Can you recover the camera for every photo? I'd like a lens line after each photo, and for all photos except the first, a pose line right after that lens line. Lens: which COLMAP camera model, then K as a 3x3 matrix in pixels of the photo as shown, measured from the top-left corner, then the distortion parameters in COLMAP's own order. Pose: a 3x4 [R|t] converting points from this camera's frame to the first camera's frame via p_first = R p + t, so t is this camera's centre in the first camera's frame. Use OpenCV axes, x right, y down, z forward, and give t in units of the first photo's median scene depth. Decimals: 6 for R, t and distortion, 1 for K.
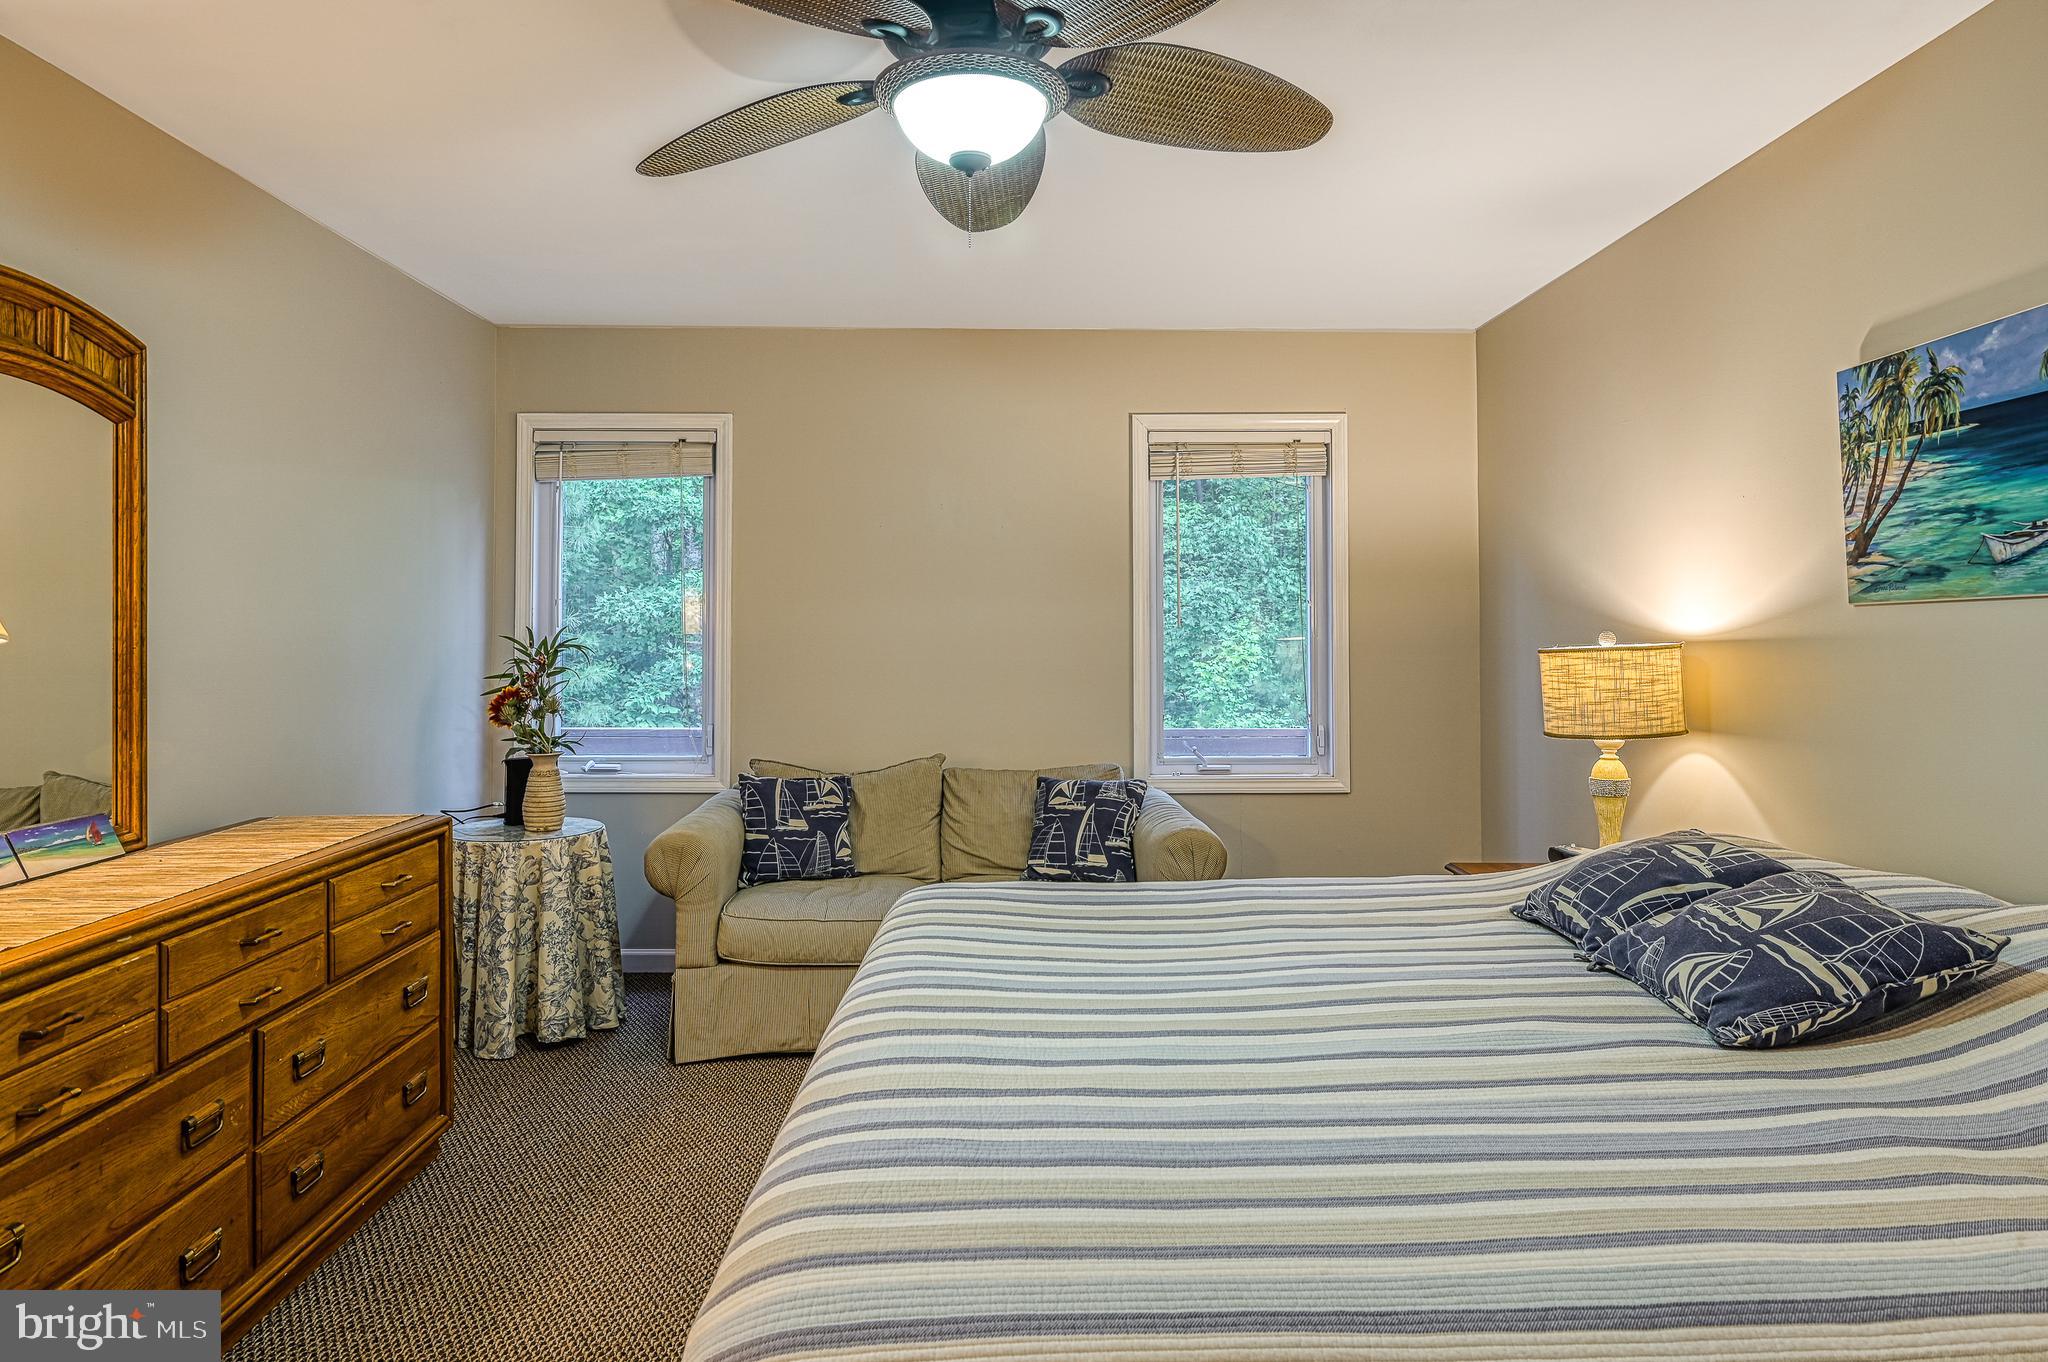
lens RADIAL K [[1188.8, 0, 1023.8], [0, 1188.8, 728.4], [0, 0, 1]] dist [0.000616, 0.000998]
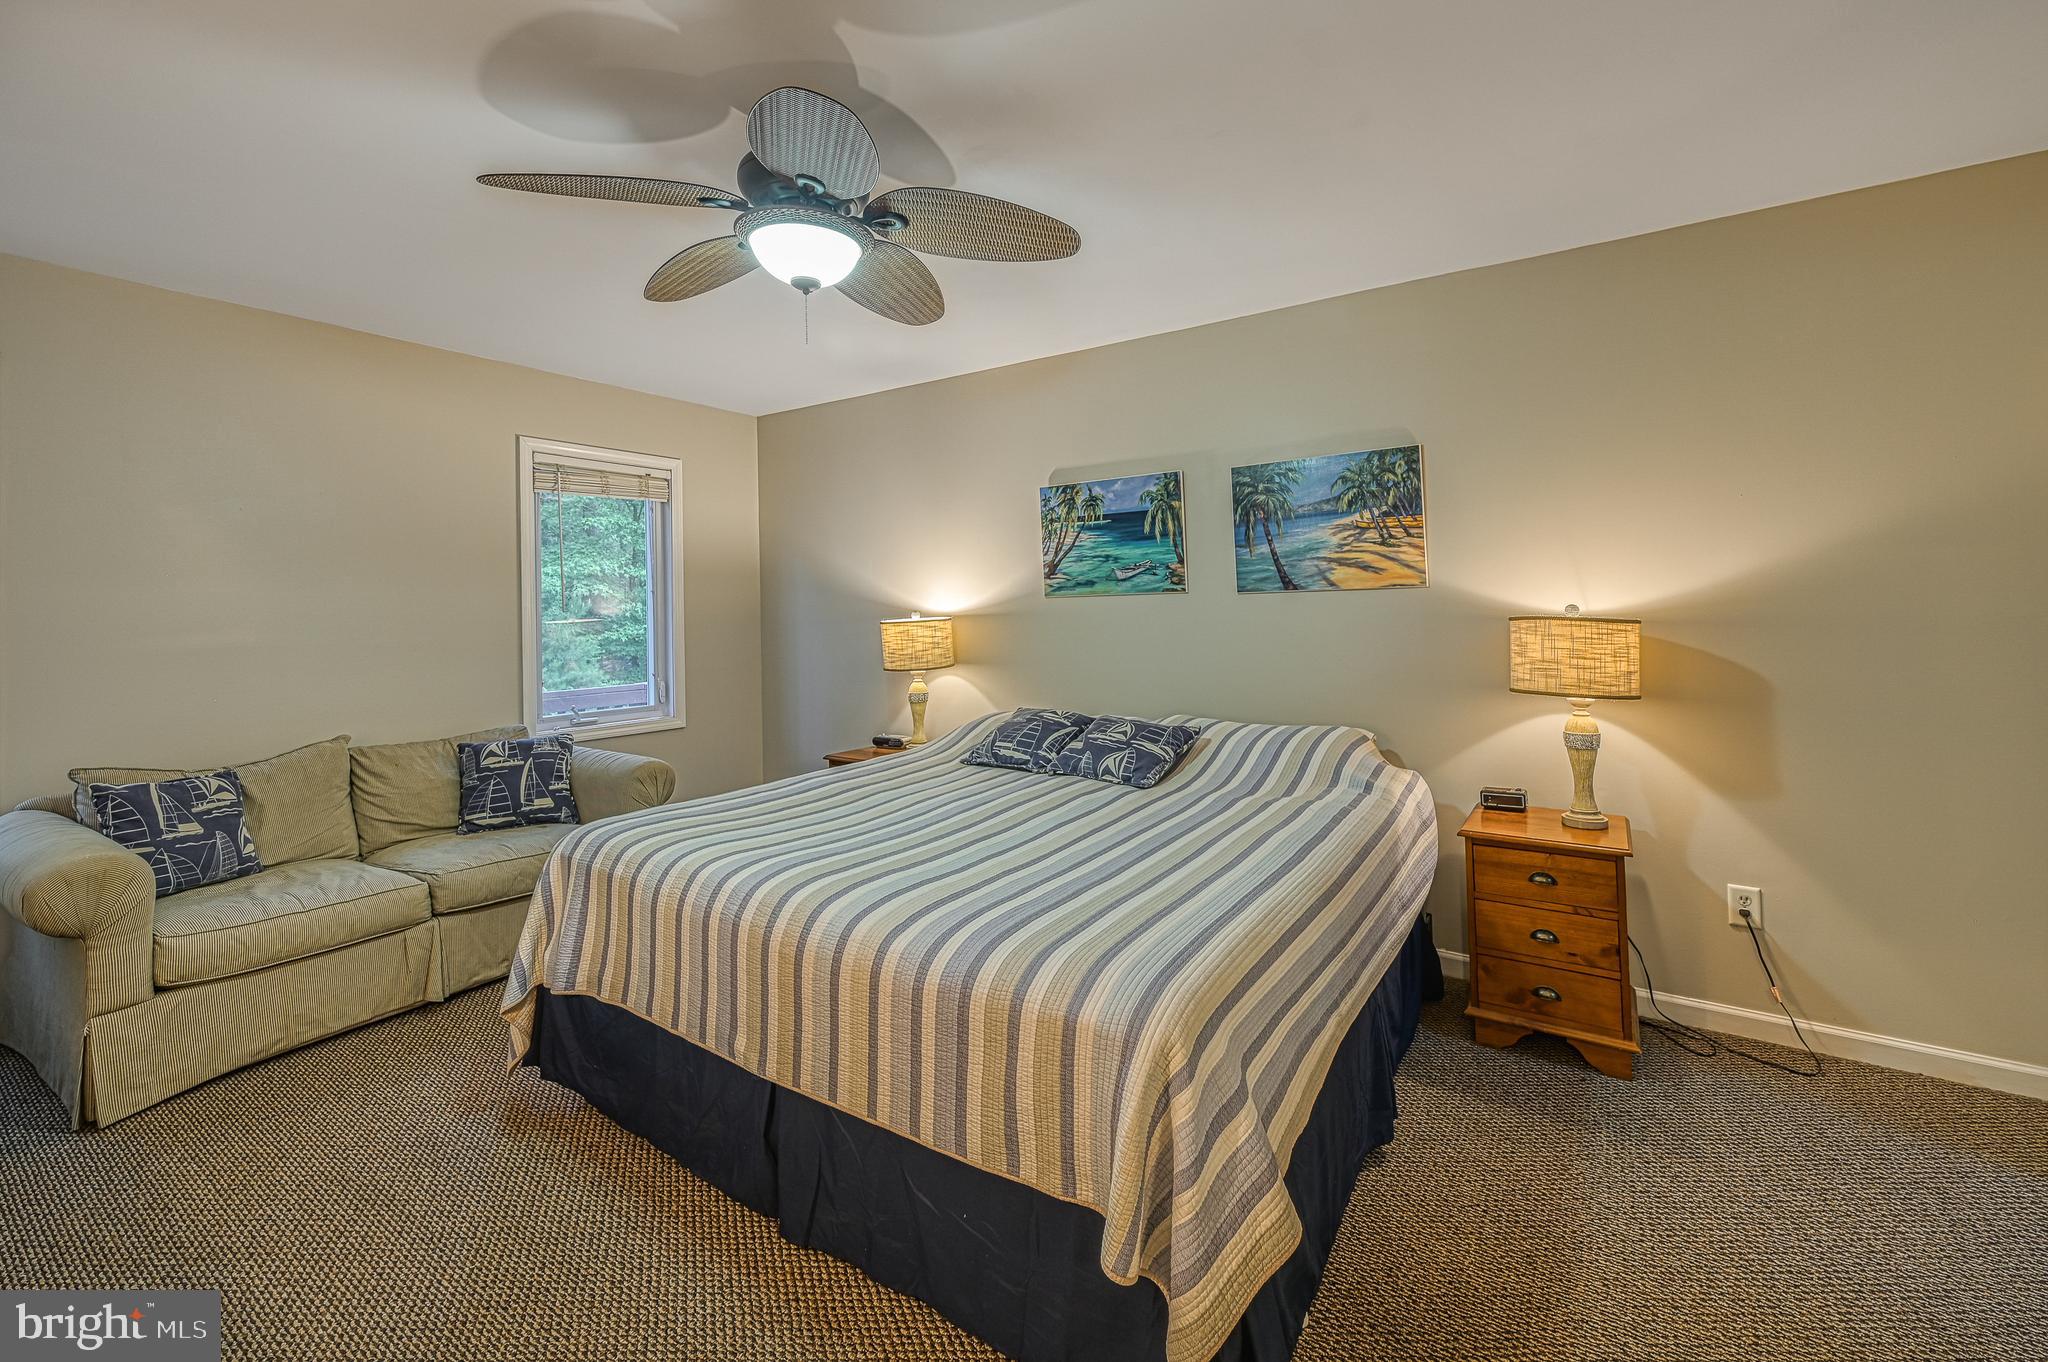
lens RADIAL K [[842.2, 0, 1017.2], [0, 842.2, 699.2], [0, 0, 1]] dist [-0.000866, -0.000082]
pose [[0.575111, -0.091471, 0.812946, -0.482200], [0.076980, 0.995371, 0.057538, -0.010056], [-0.814445, 0.029490, 0.579490, 0.137471]]
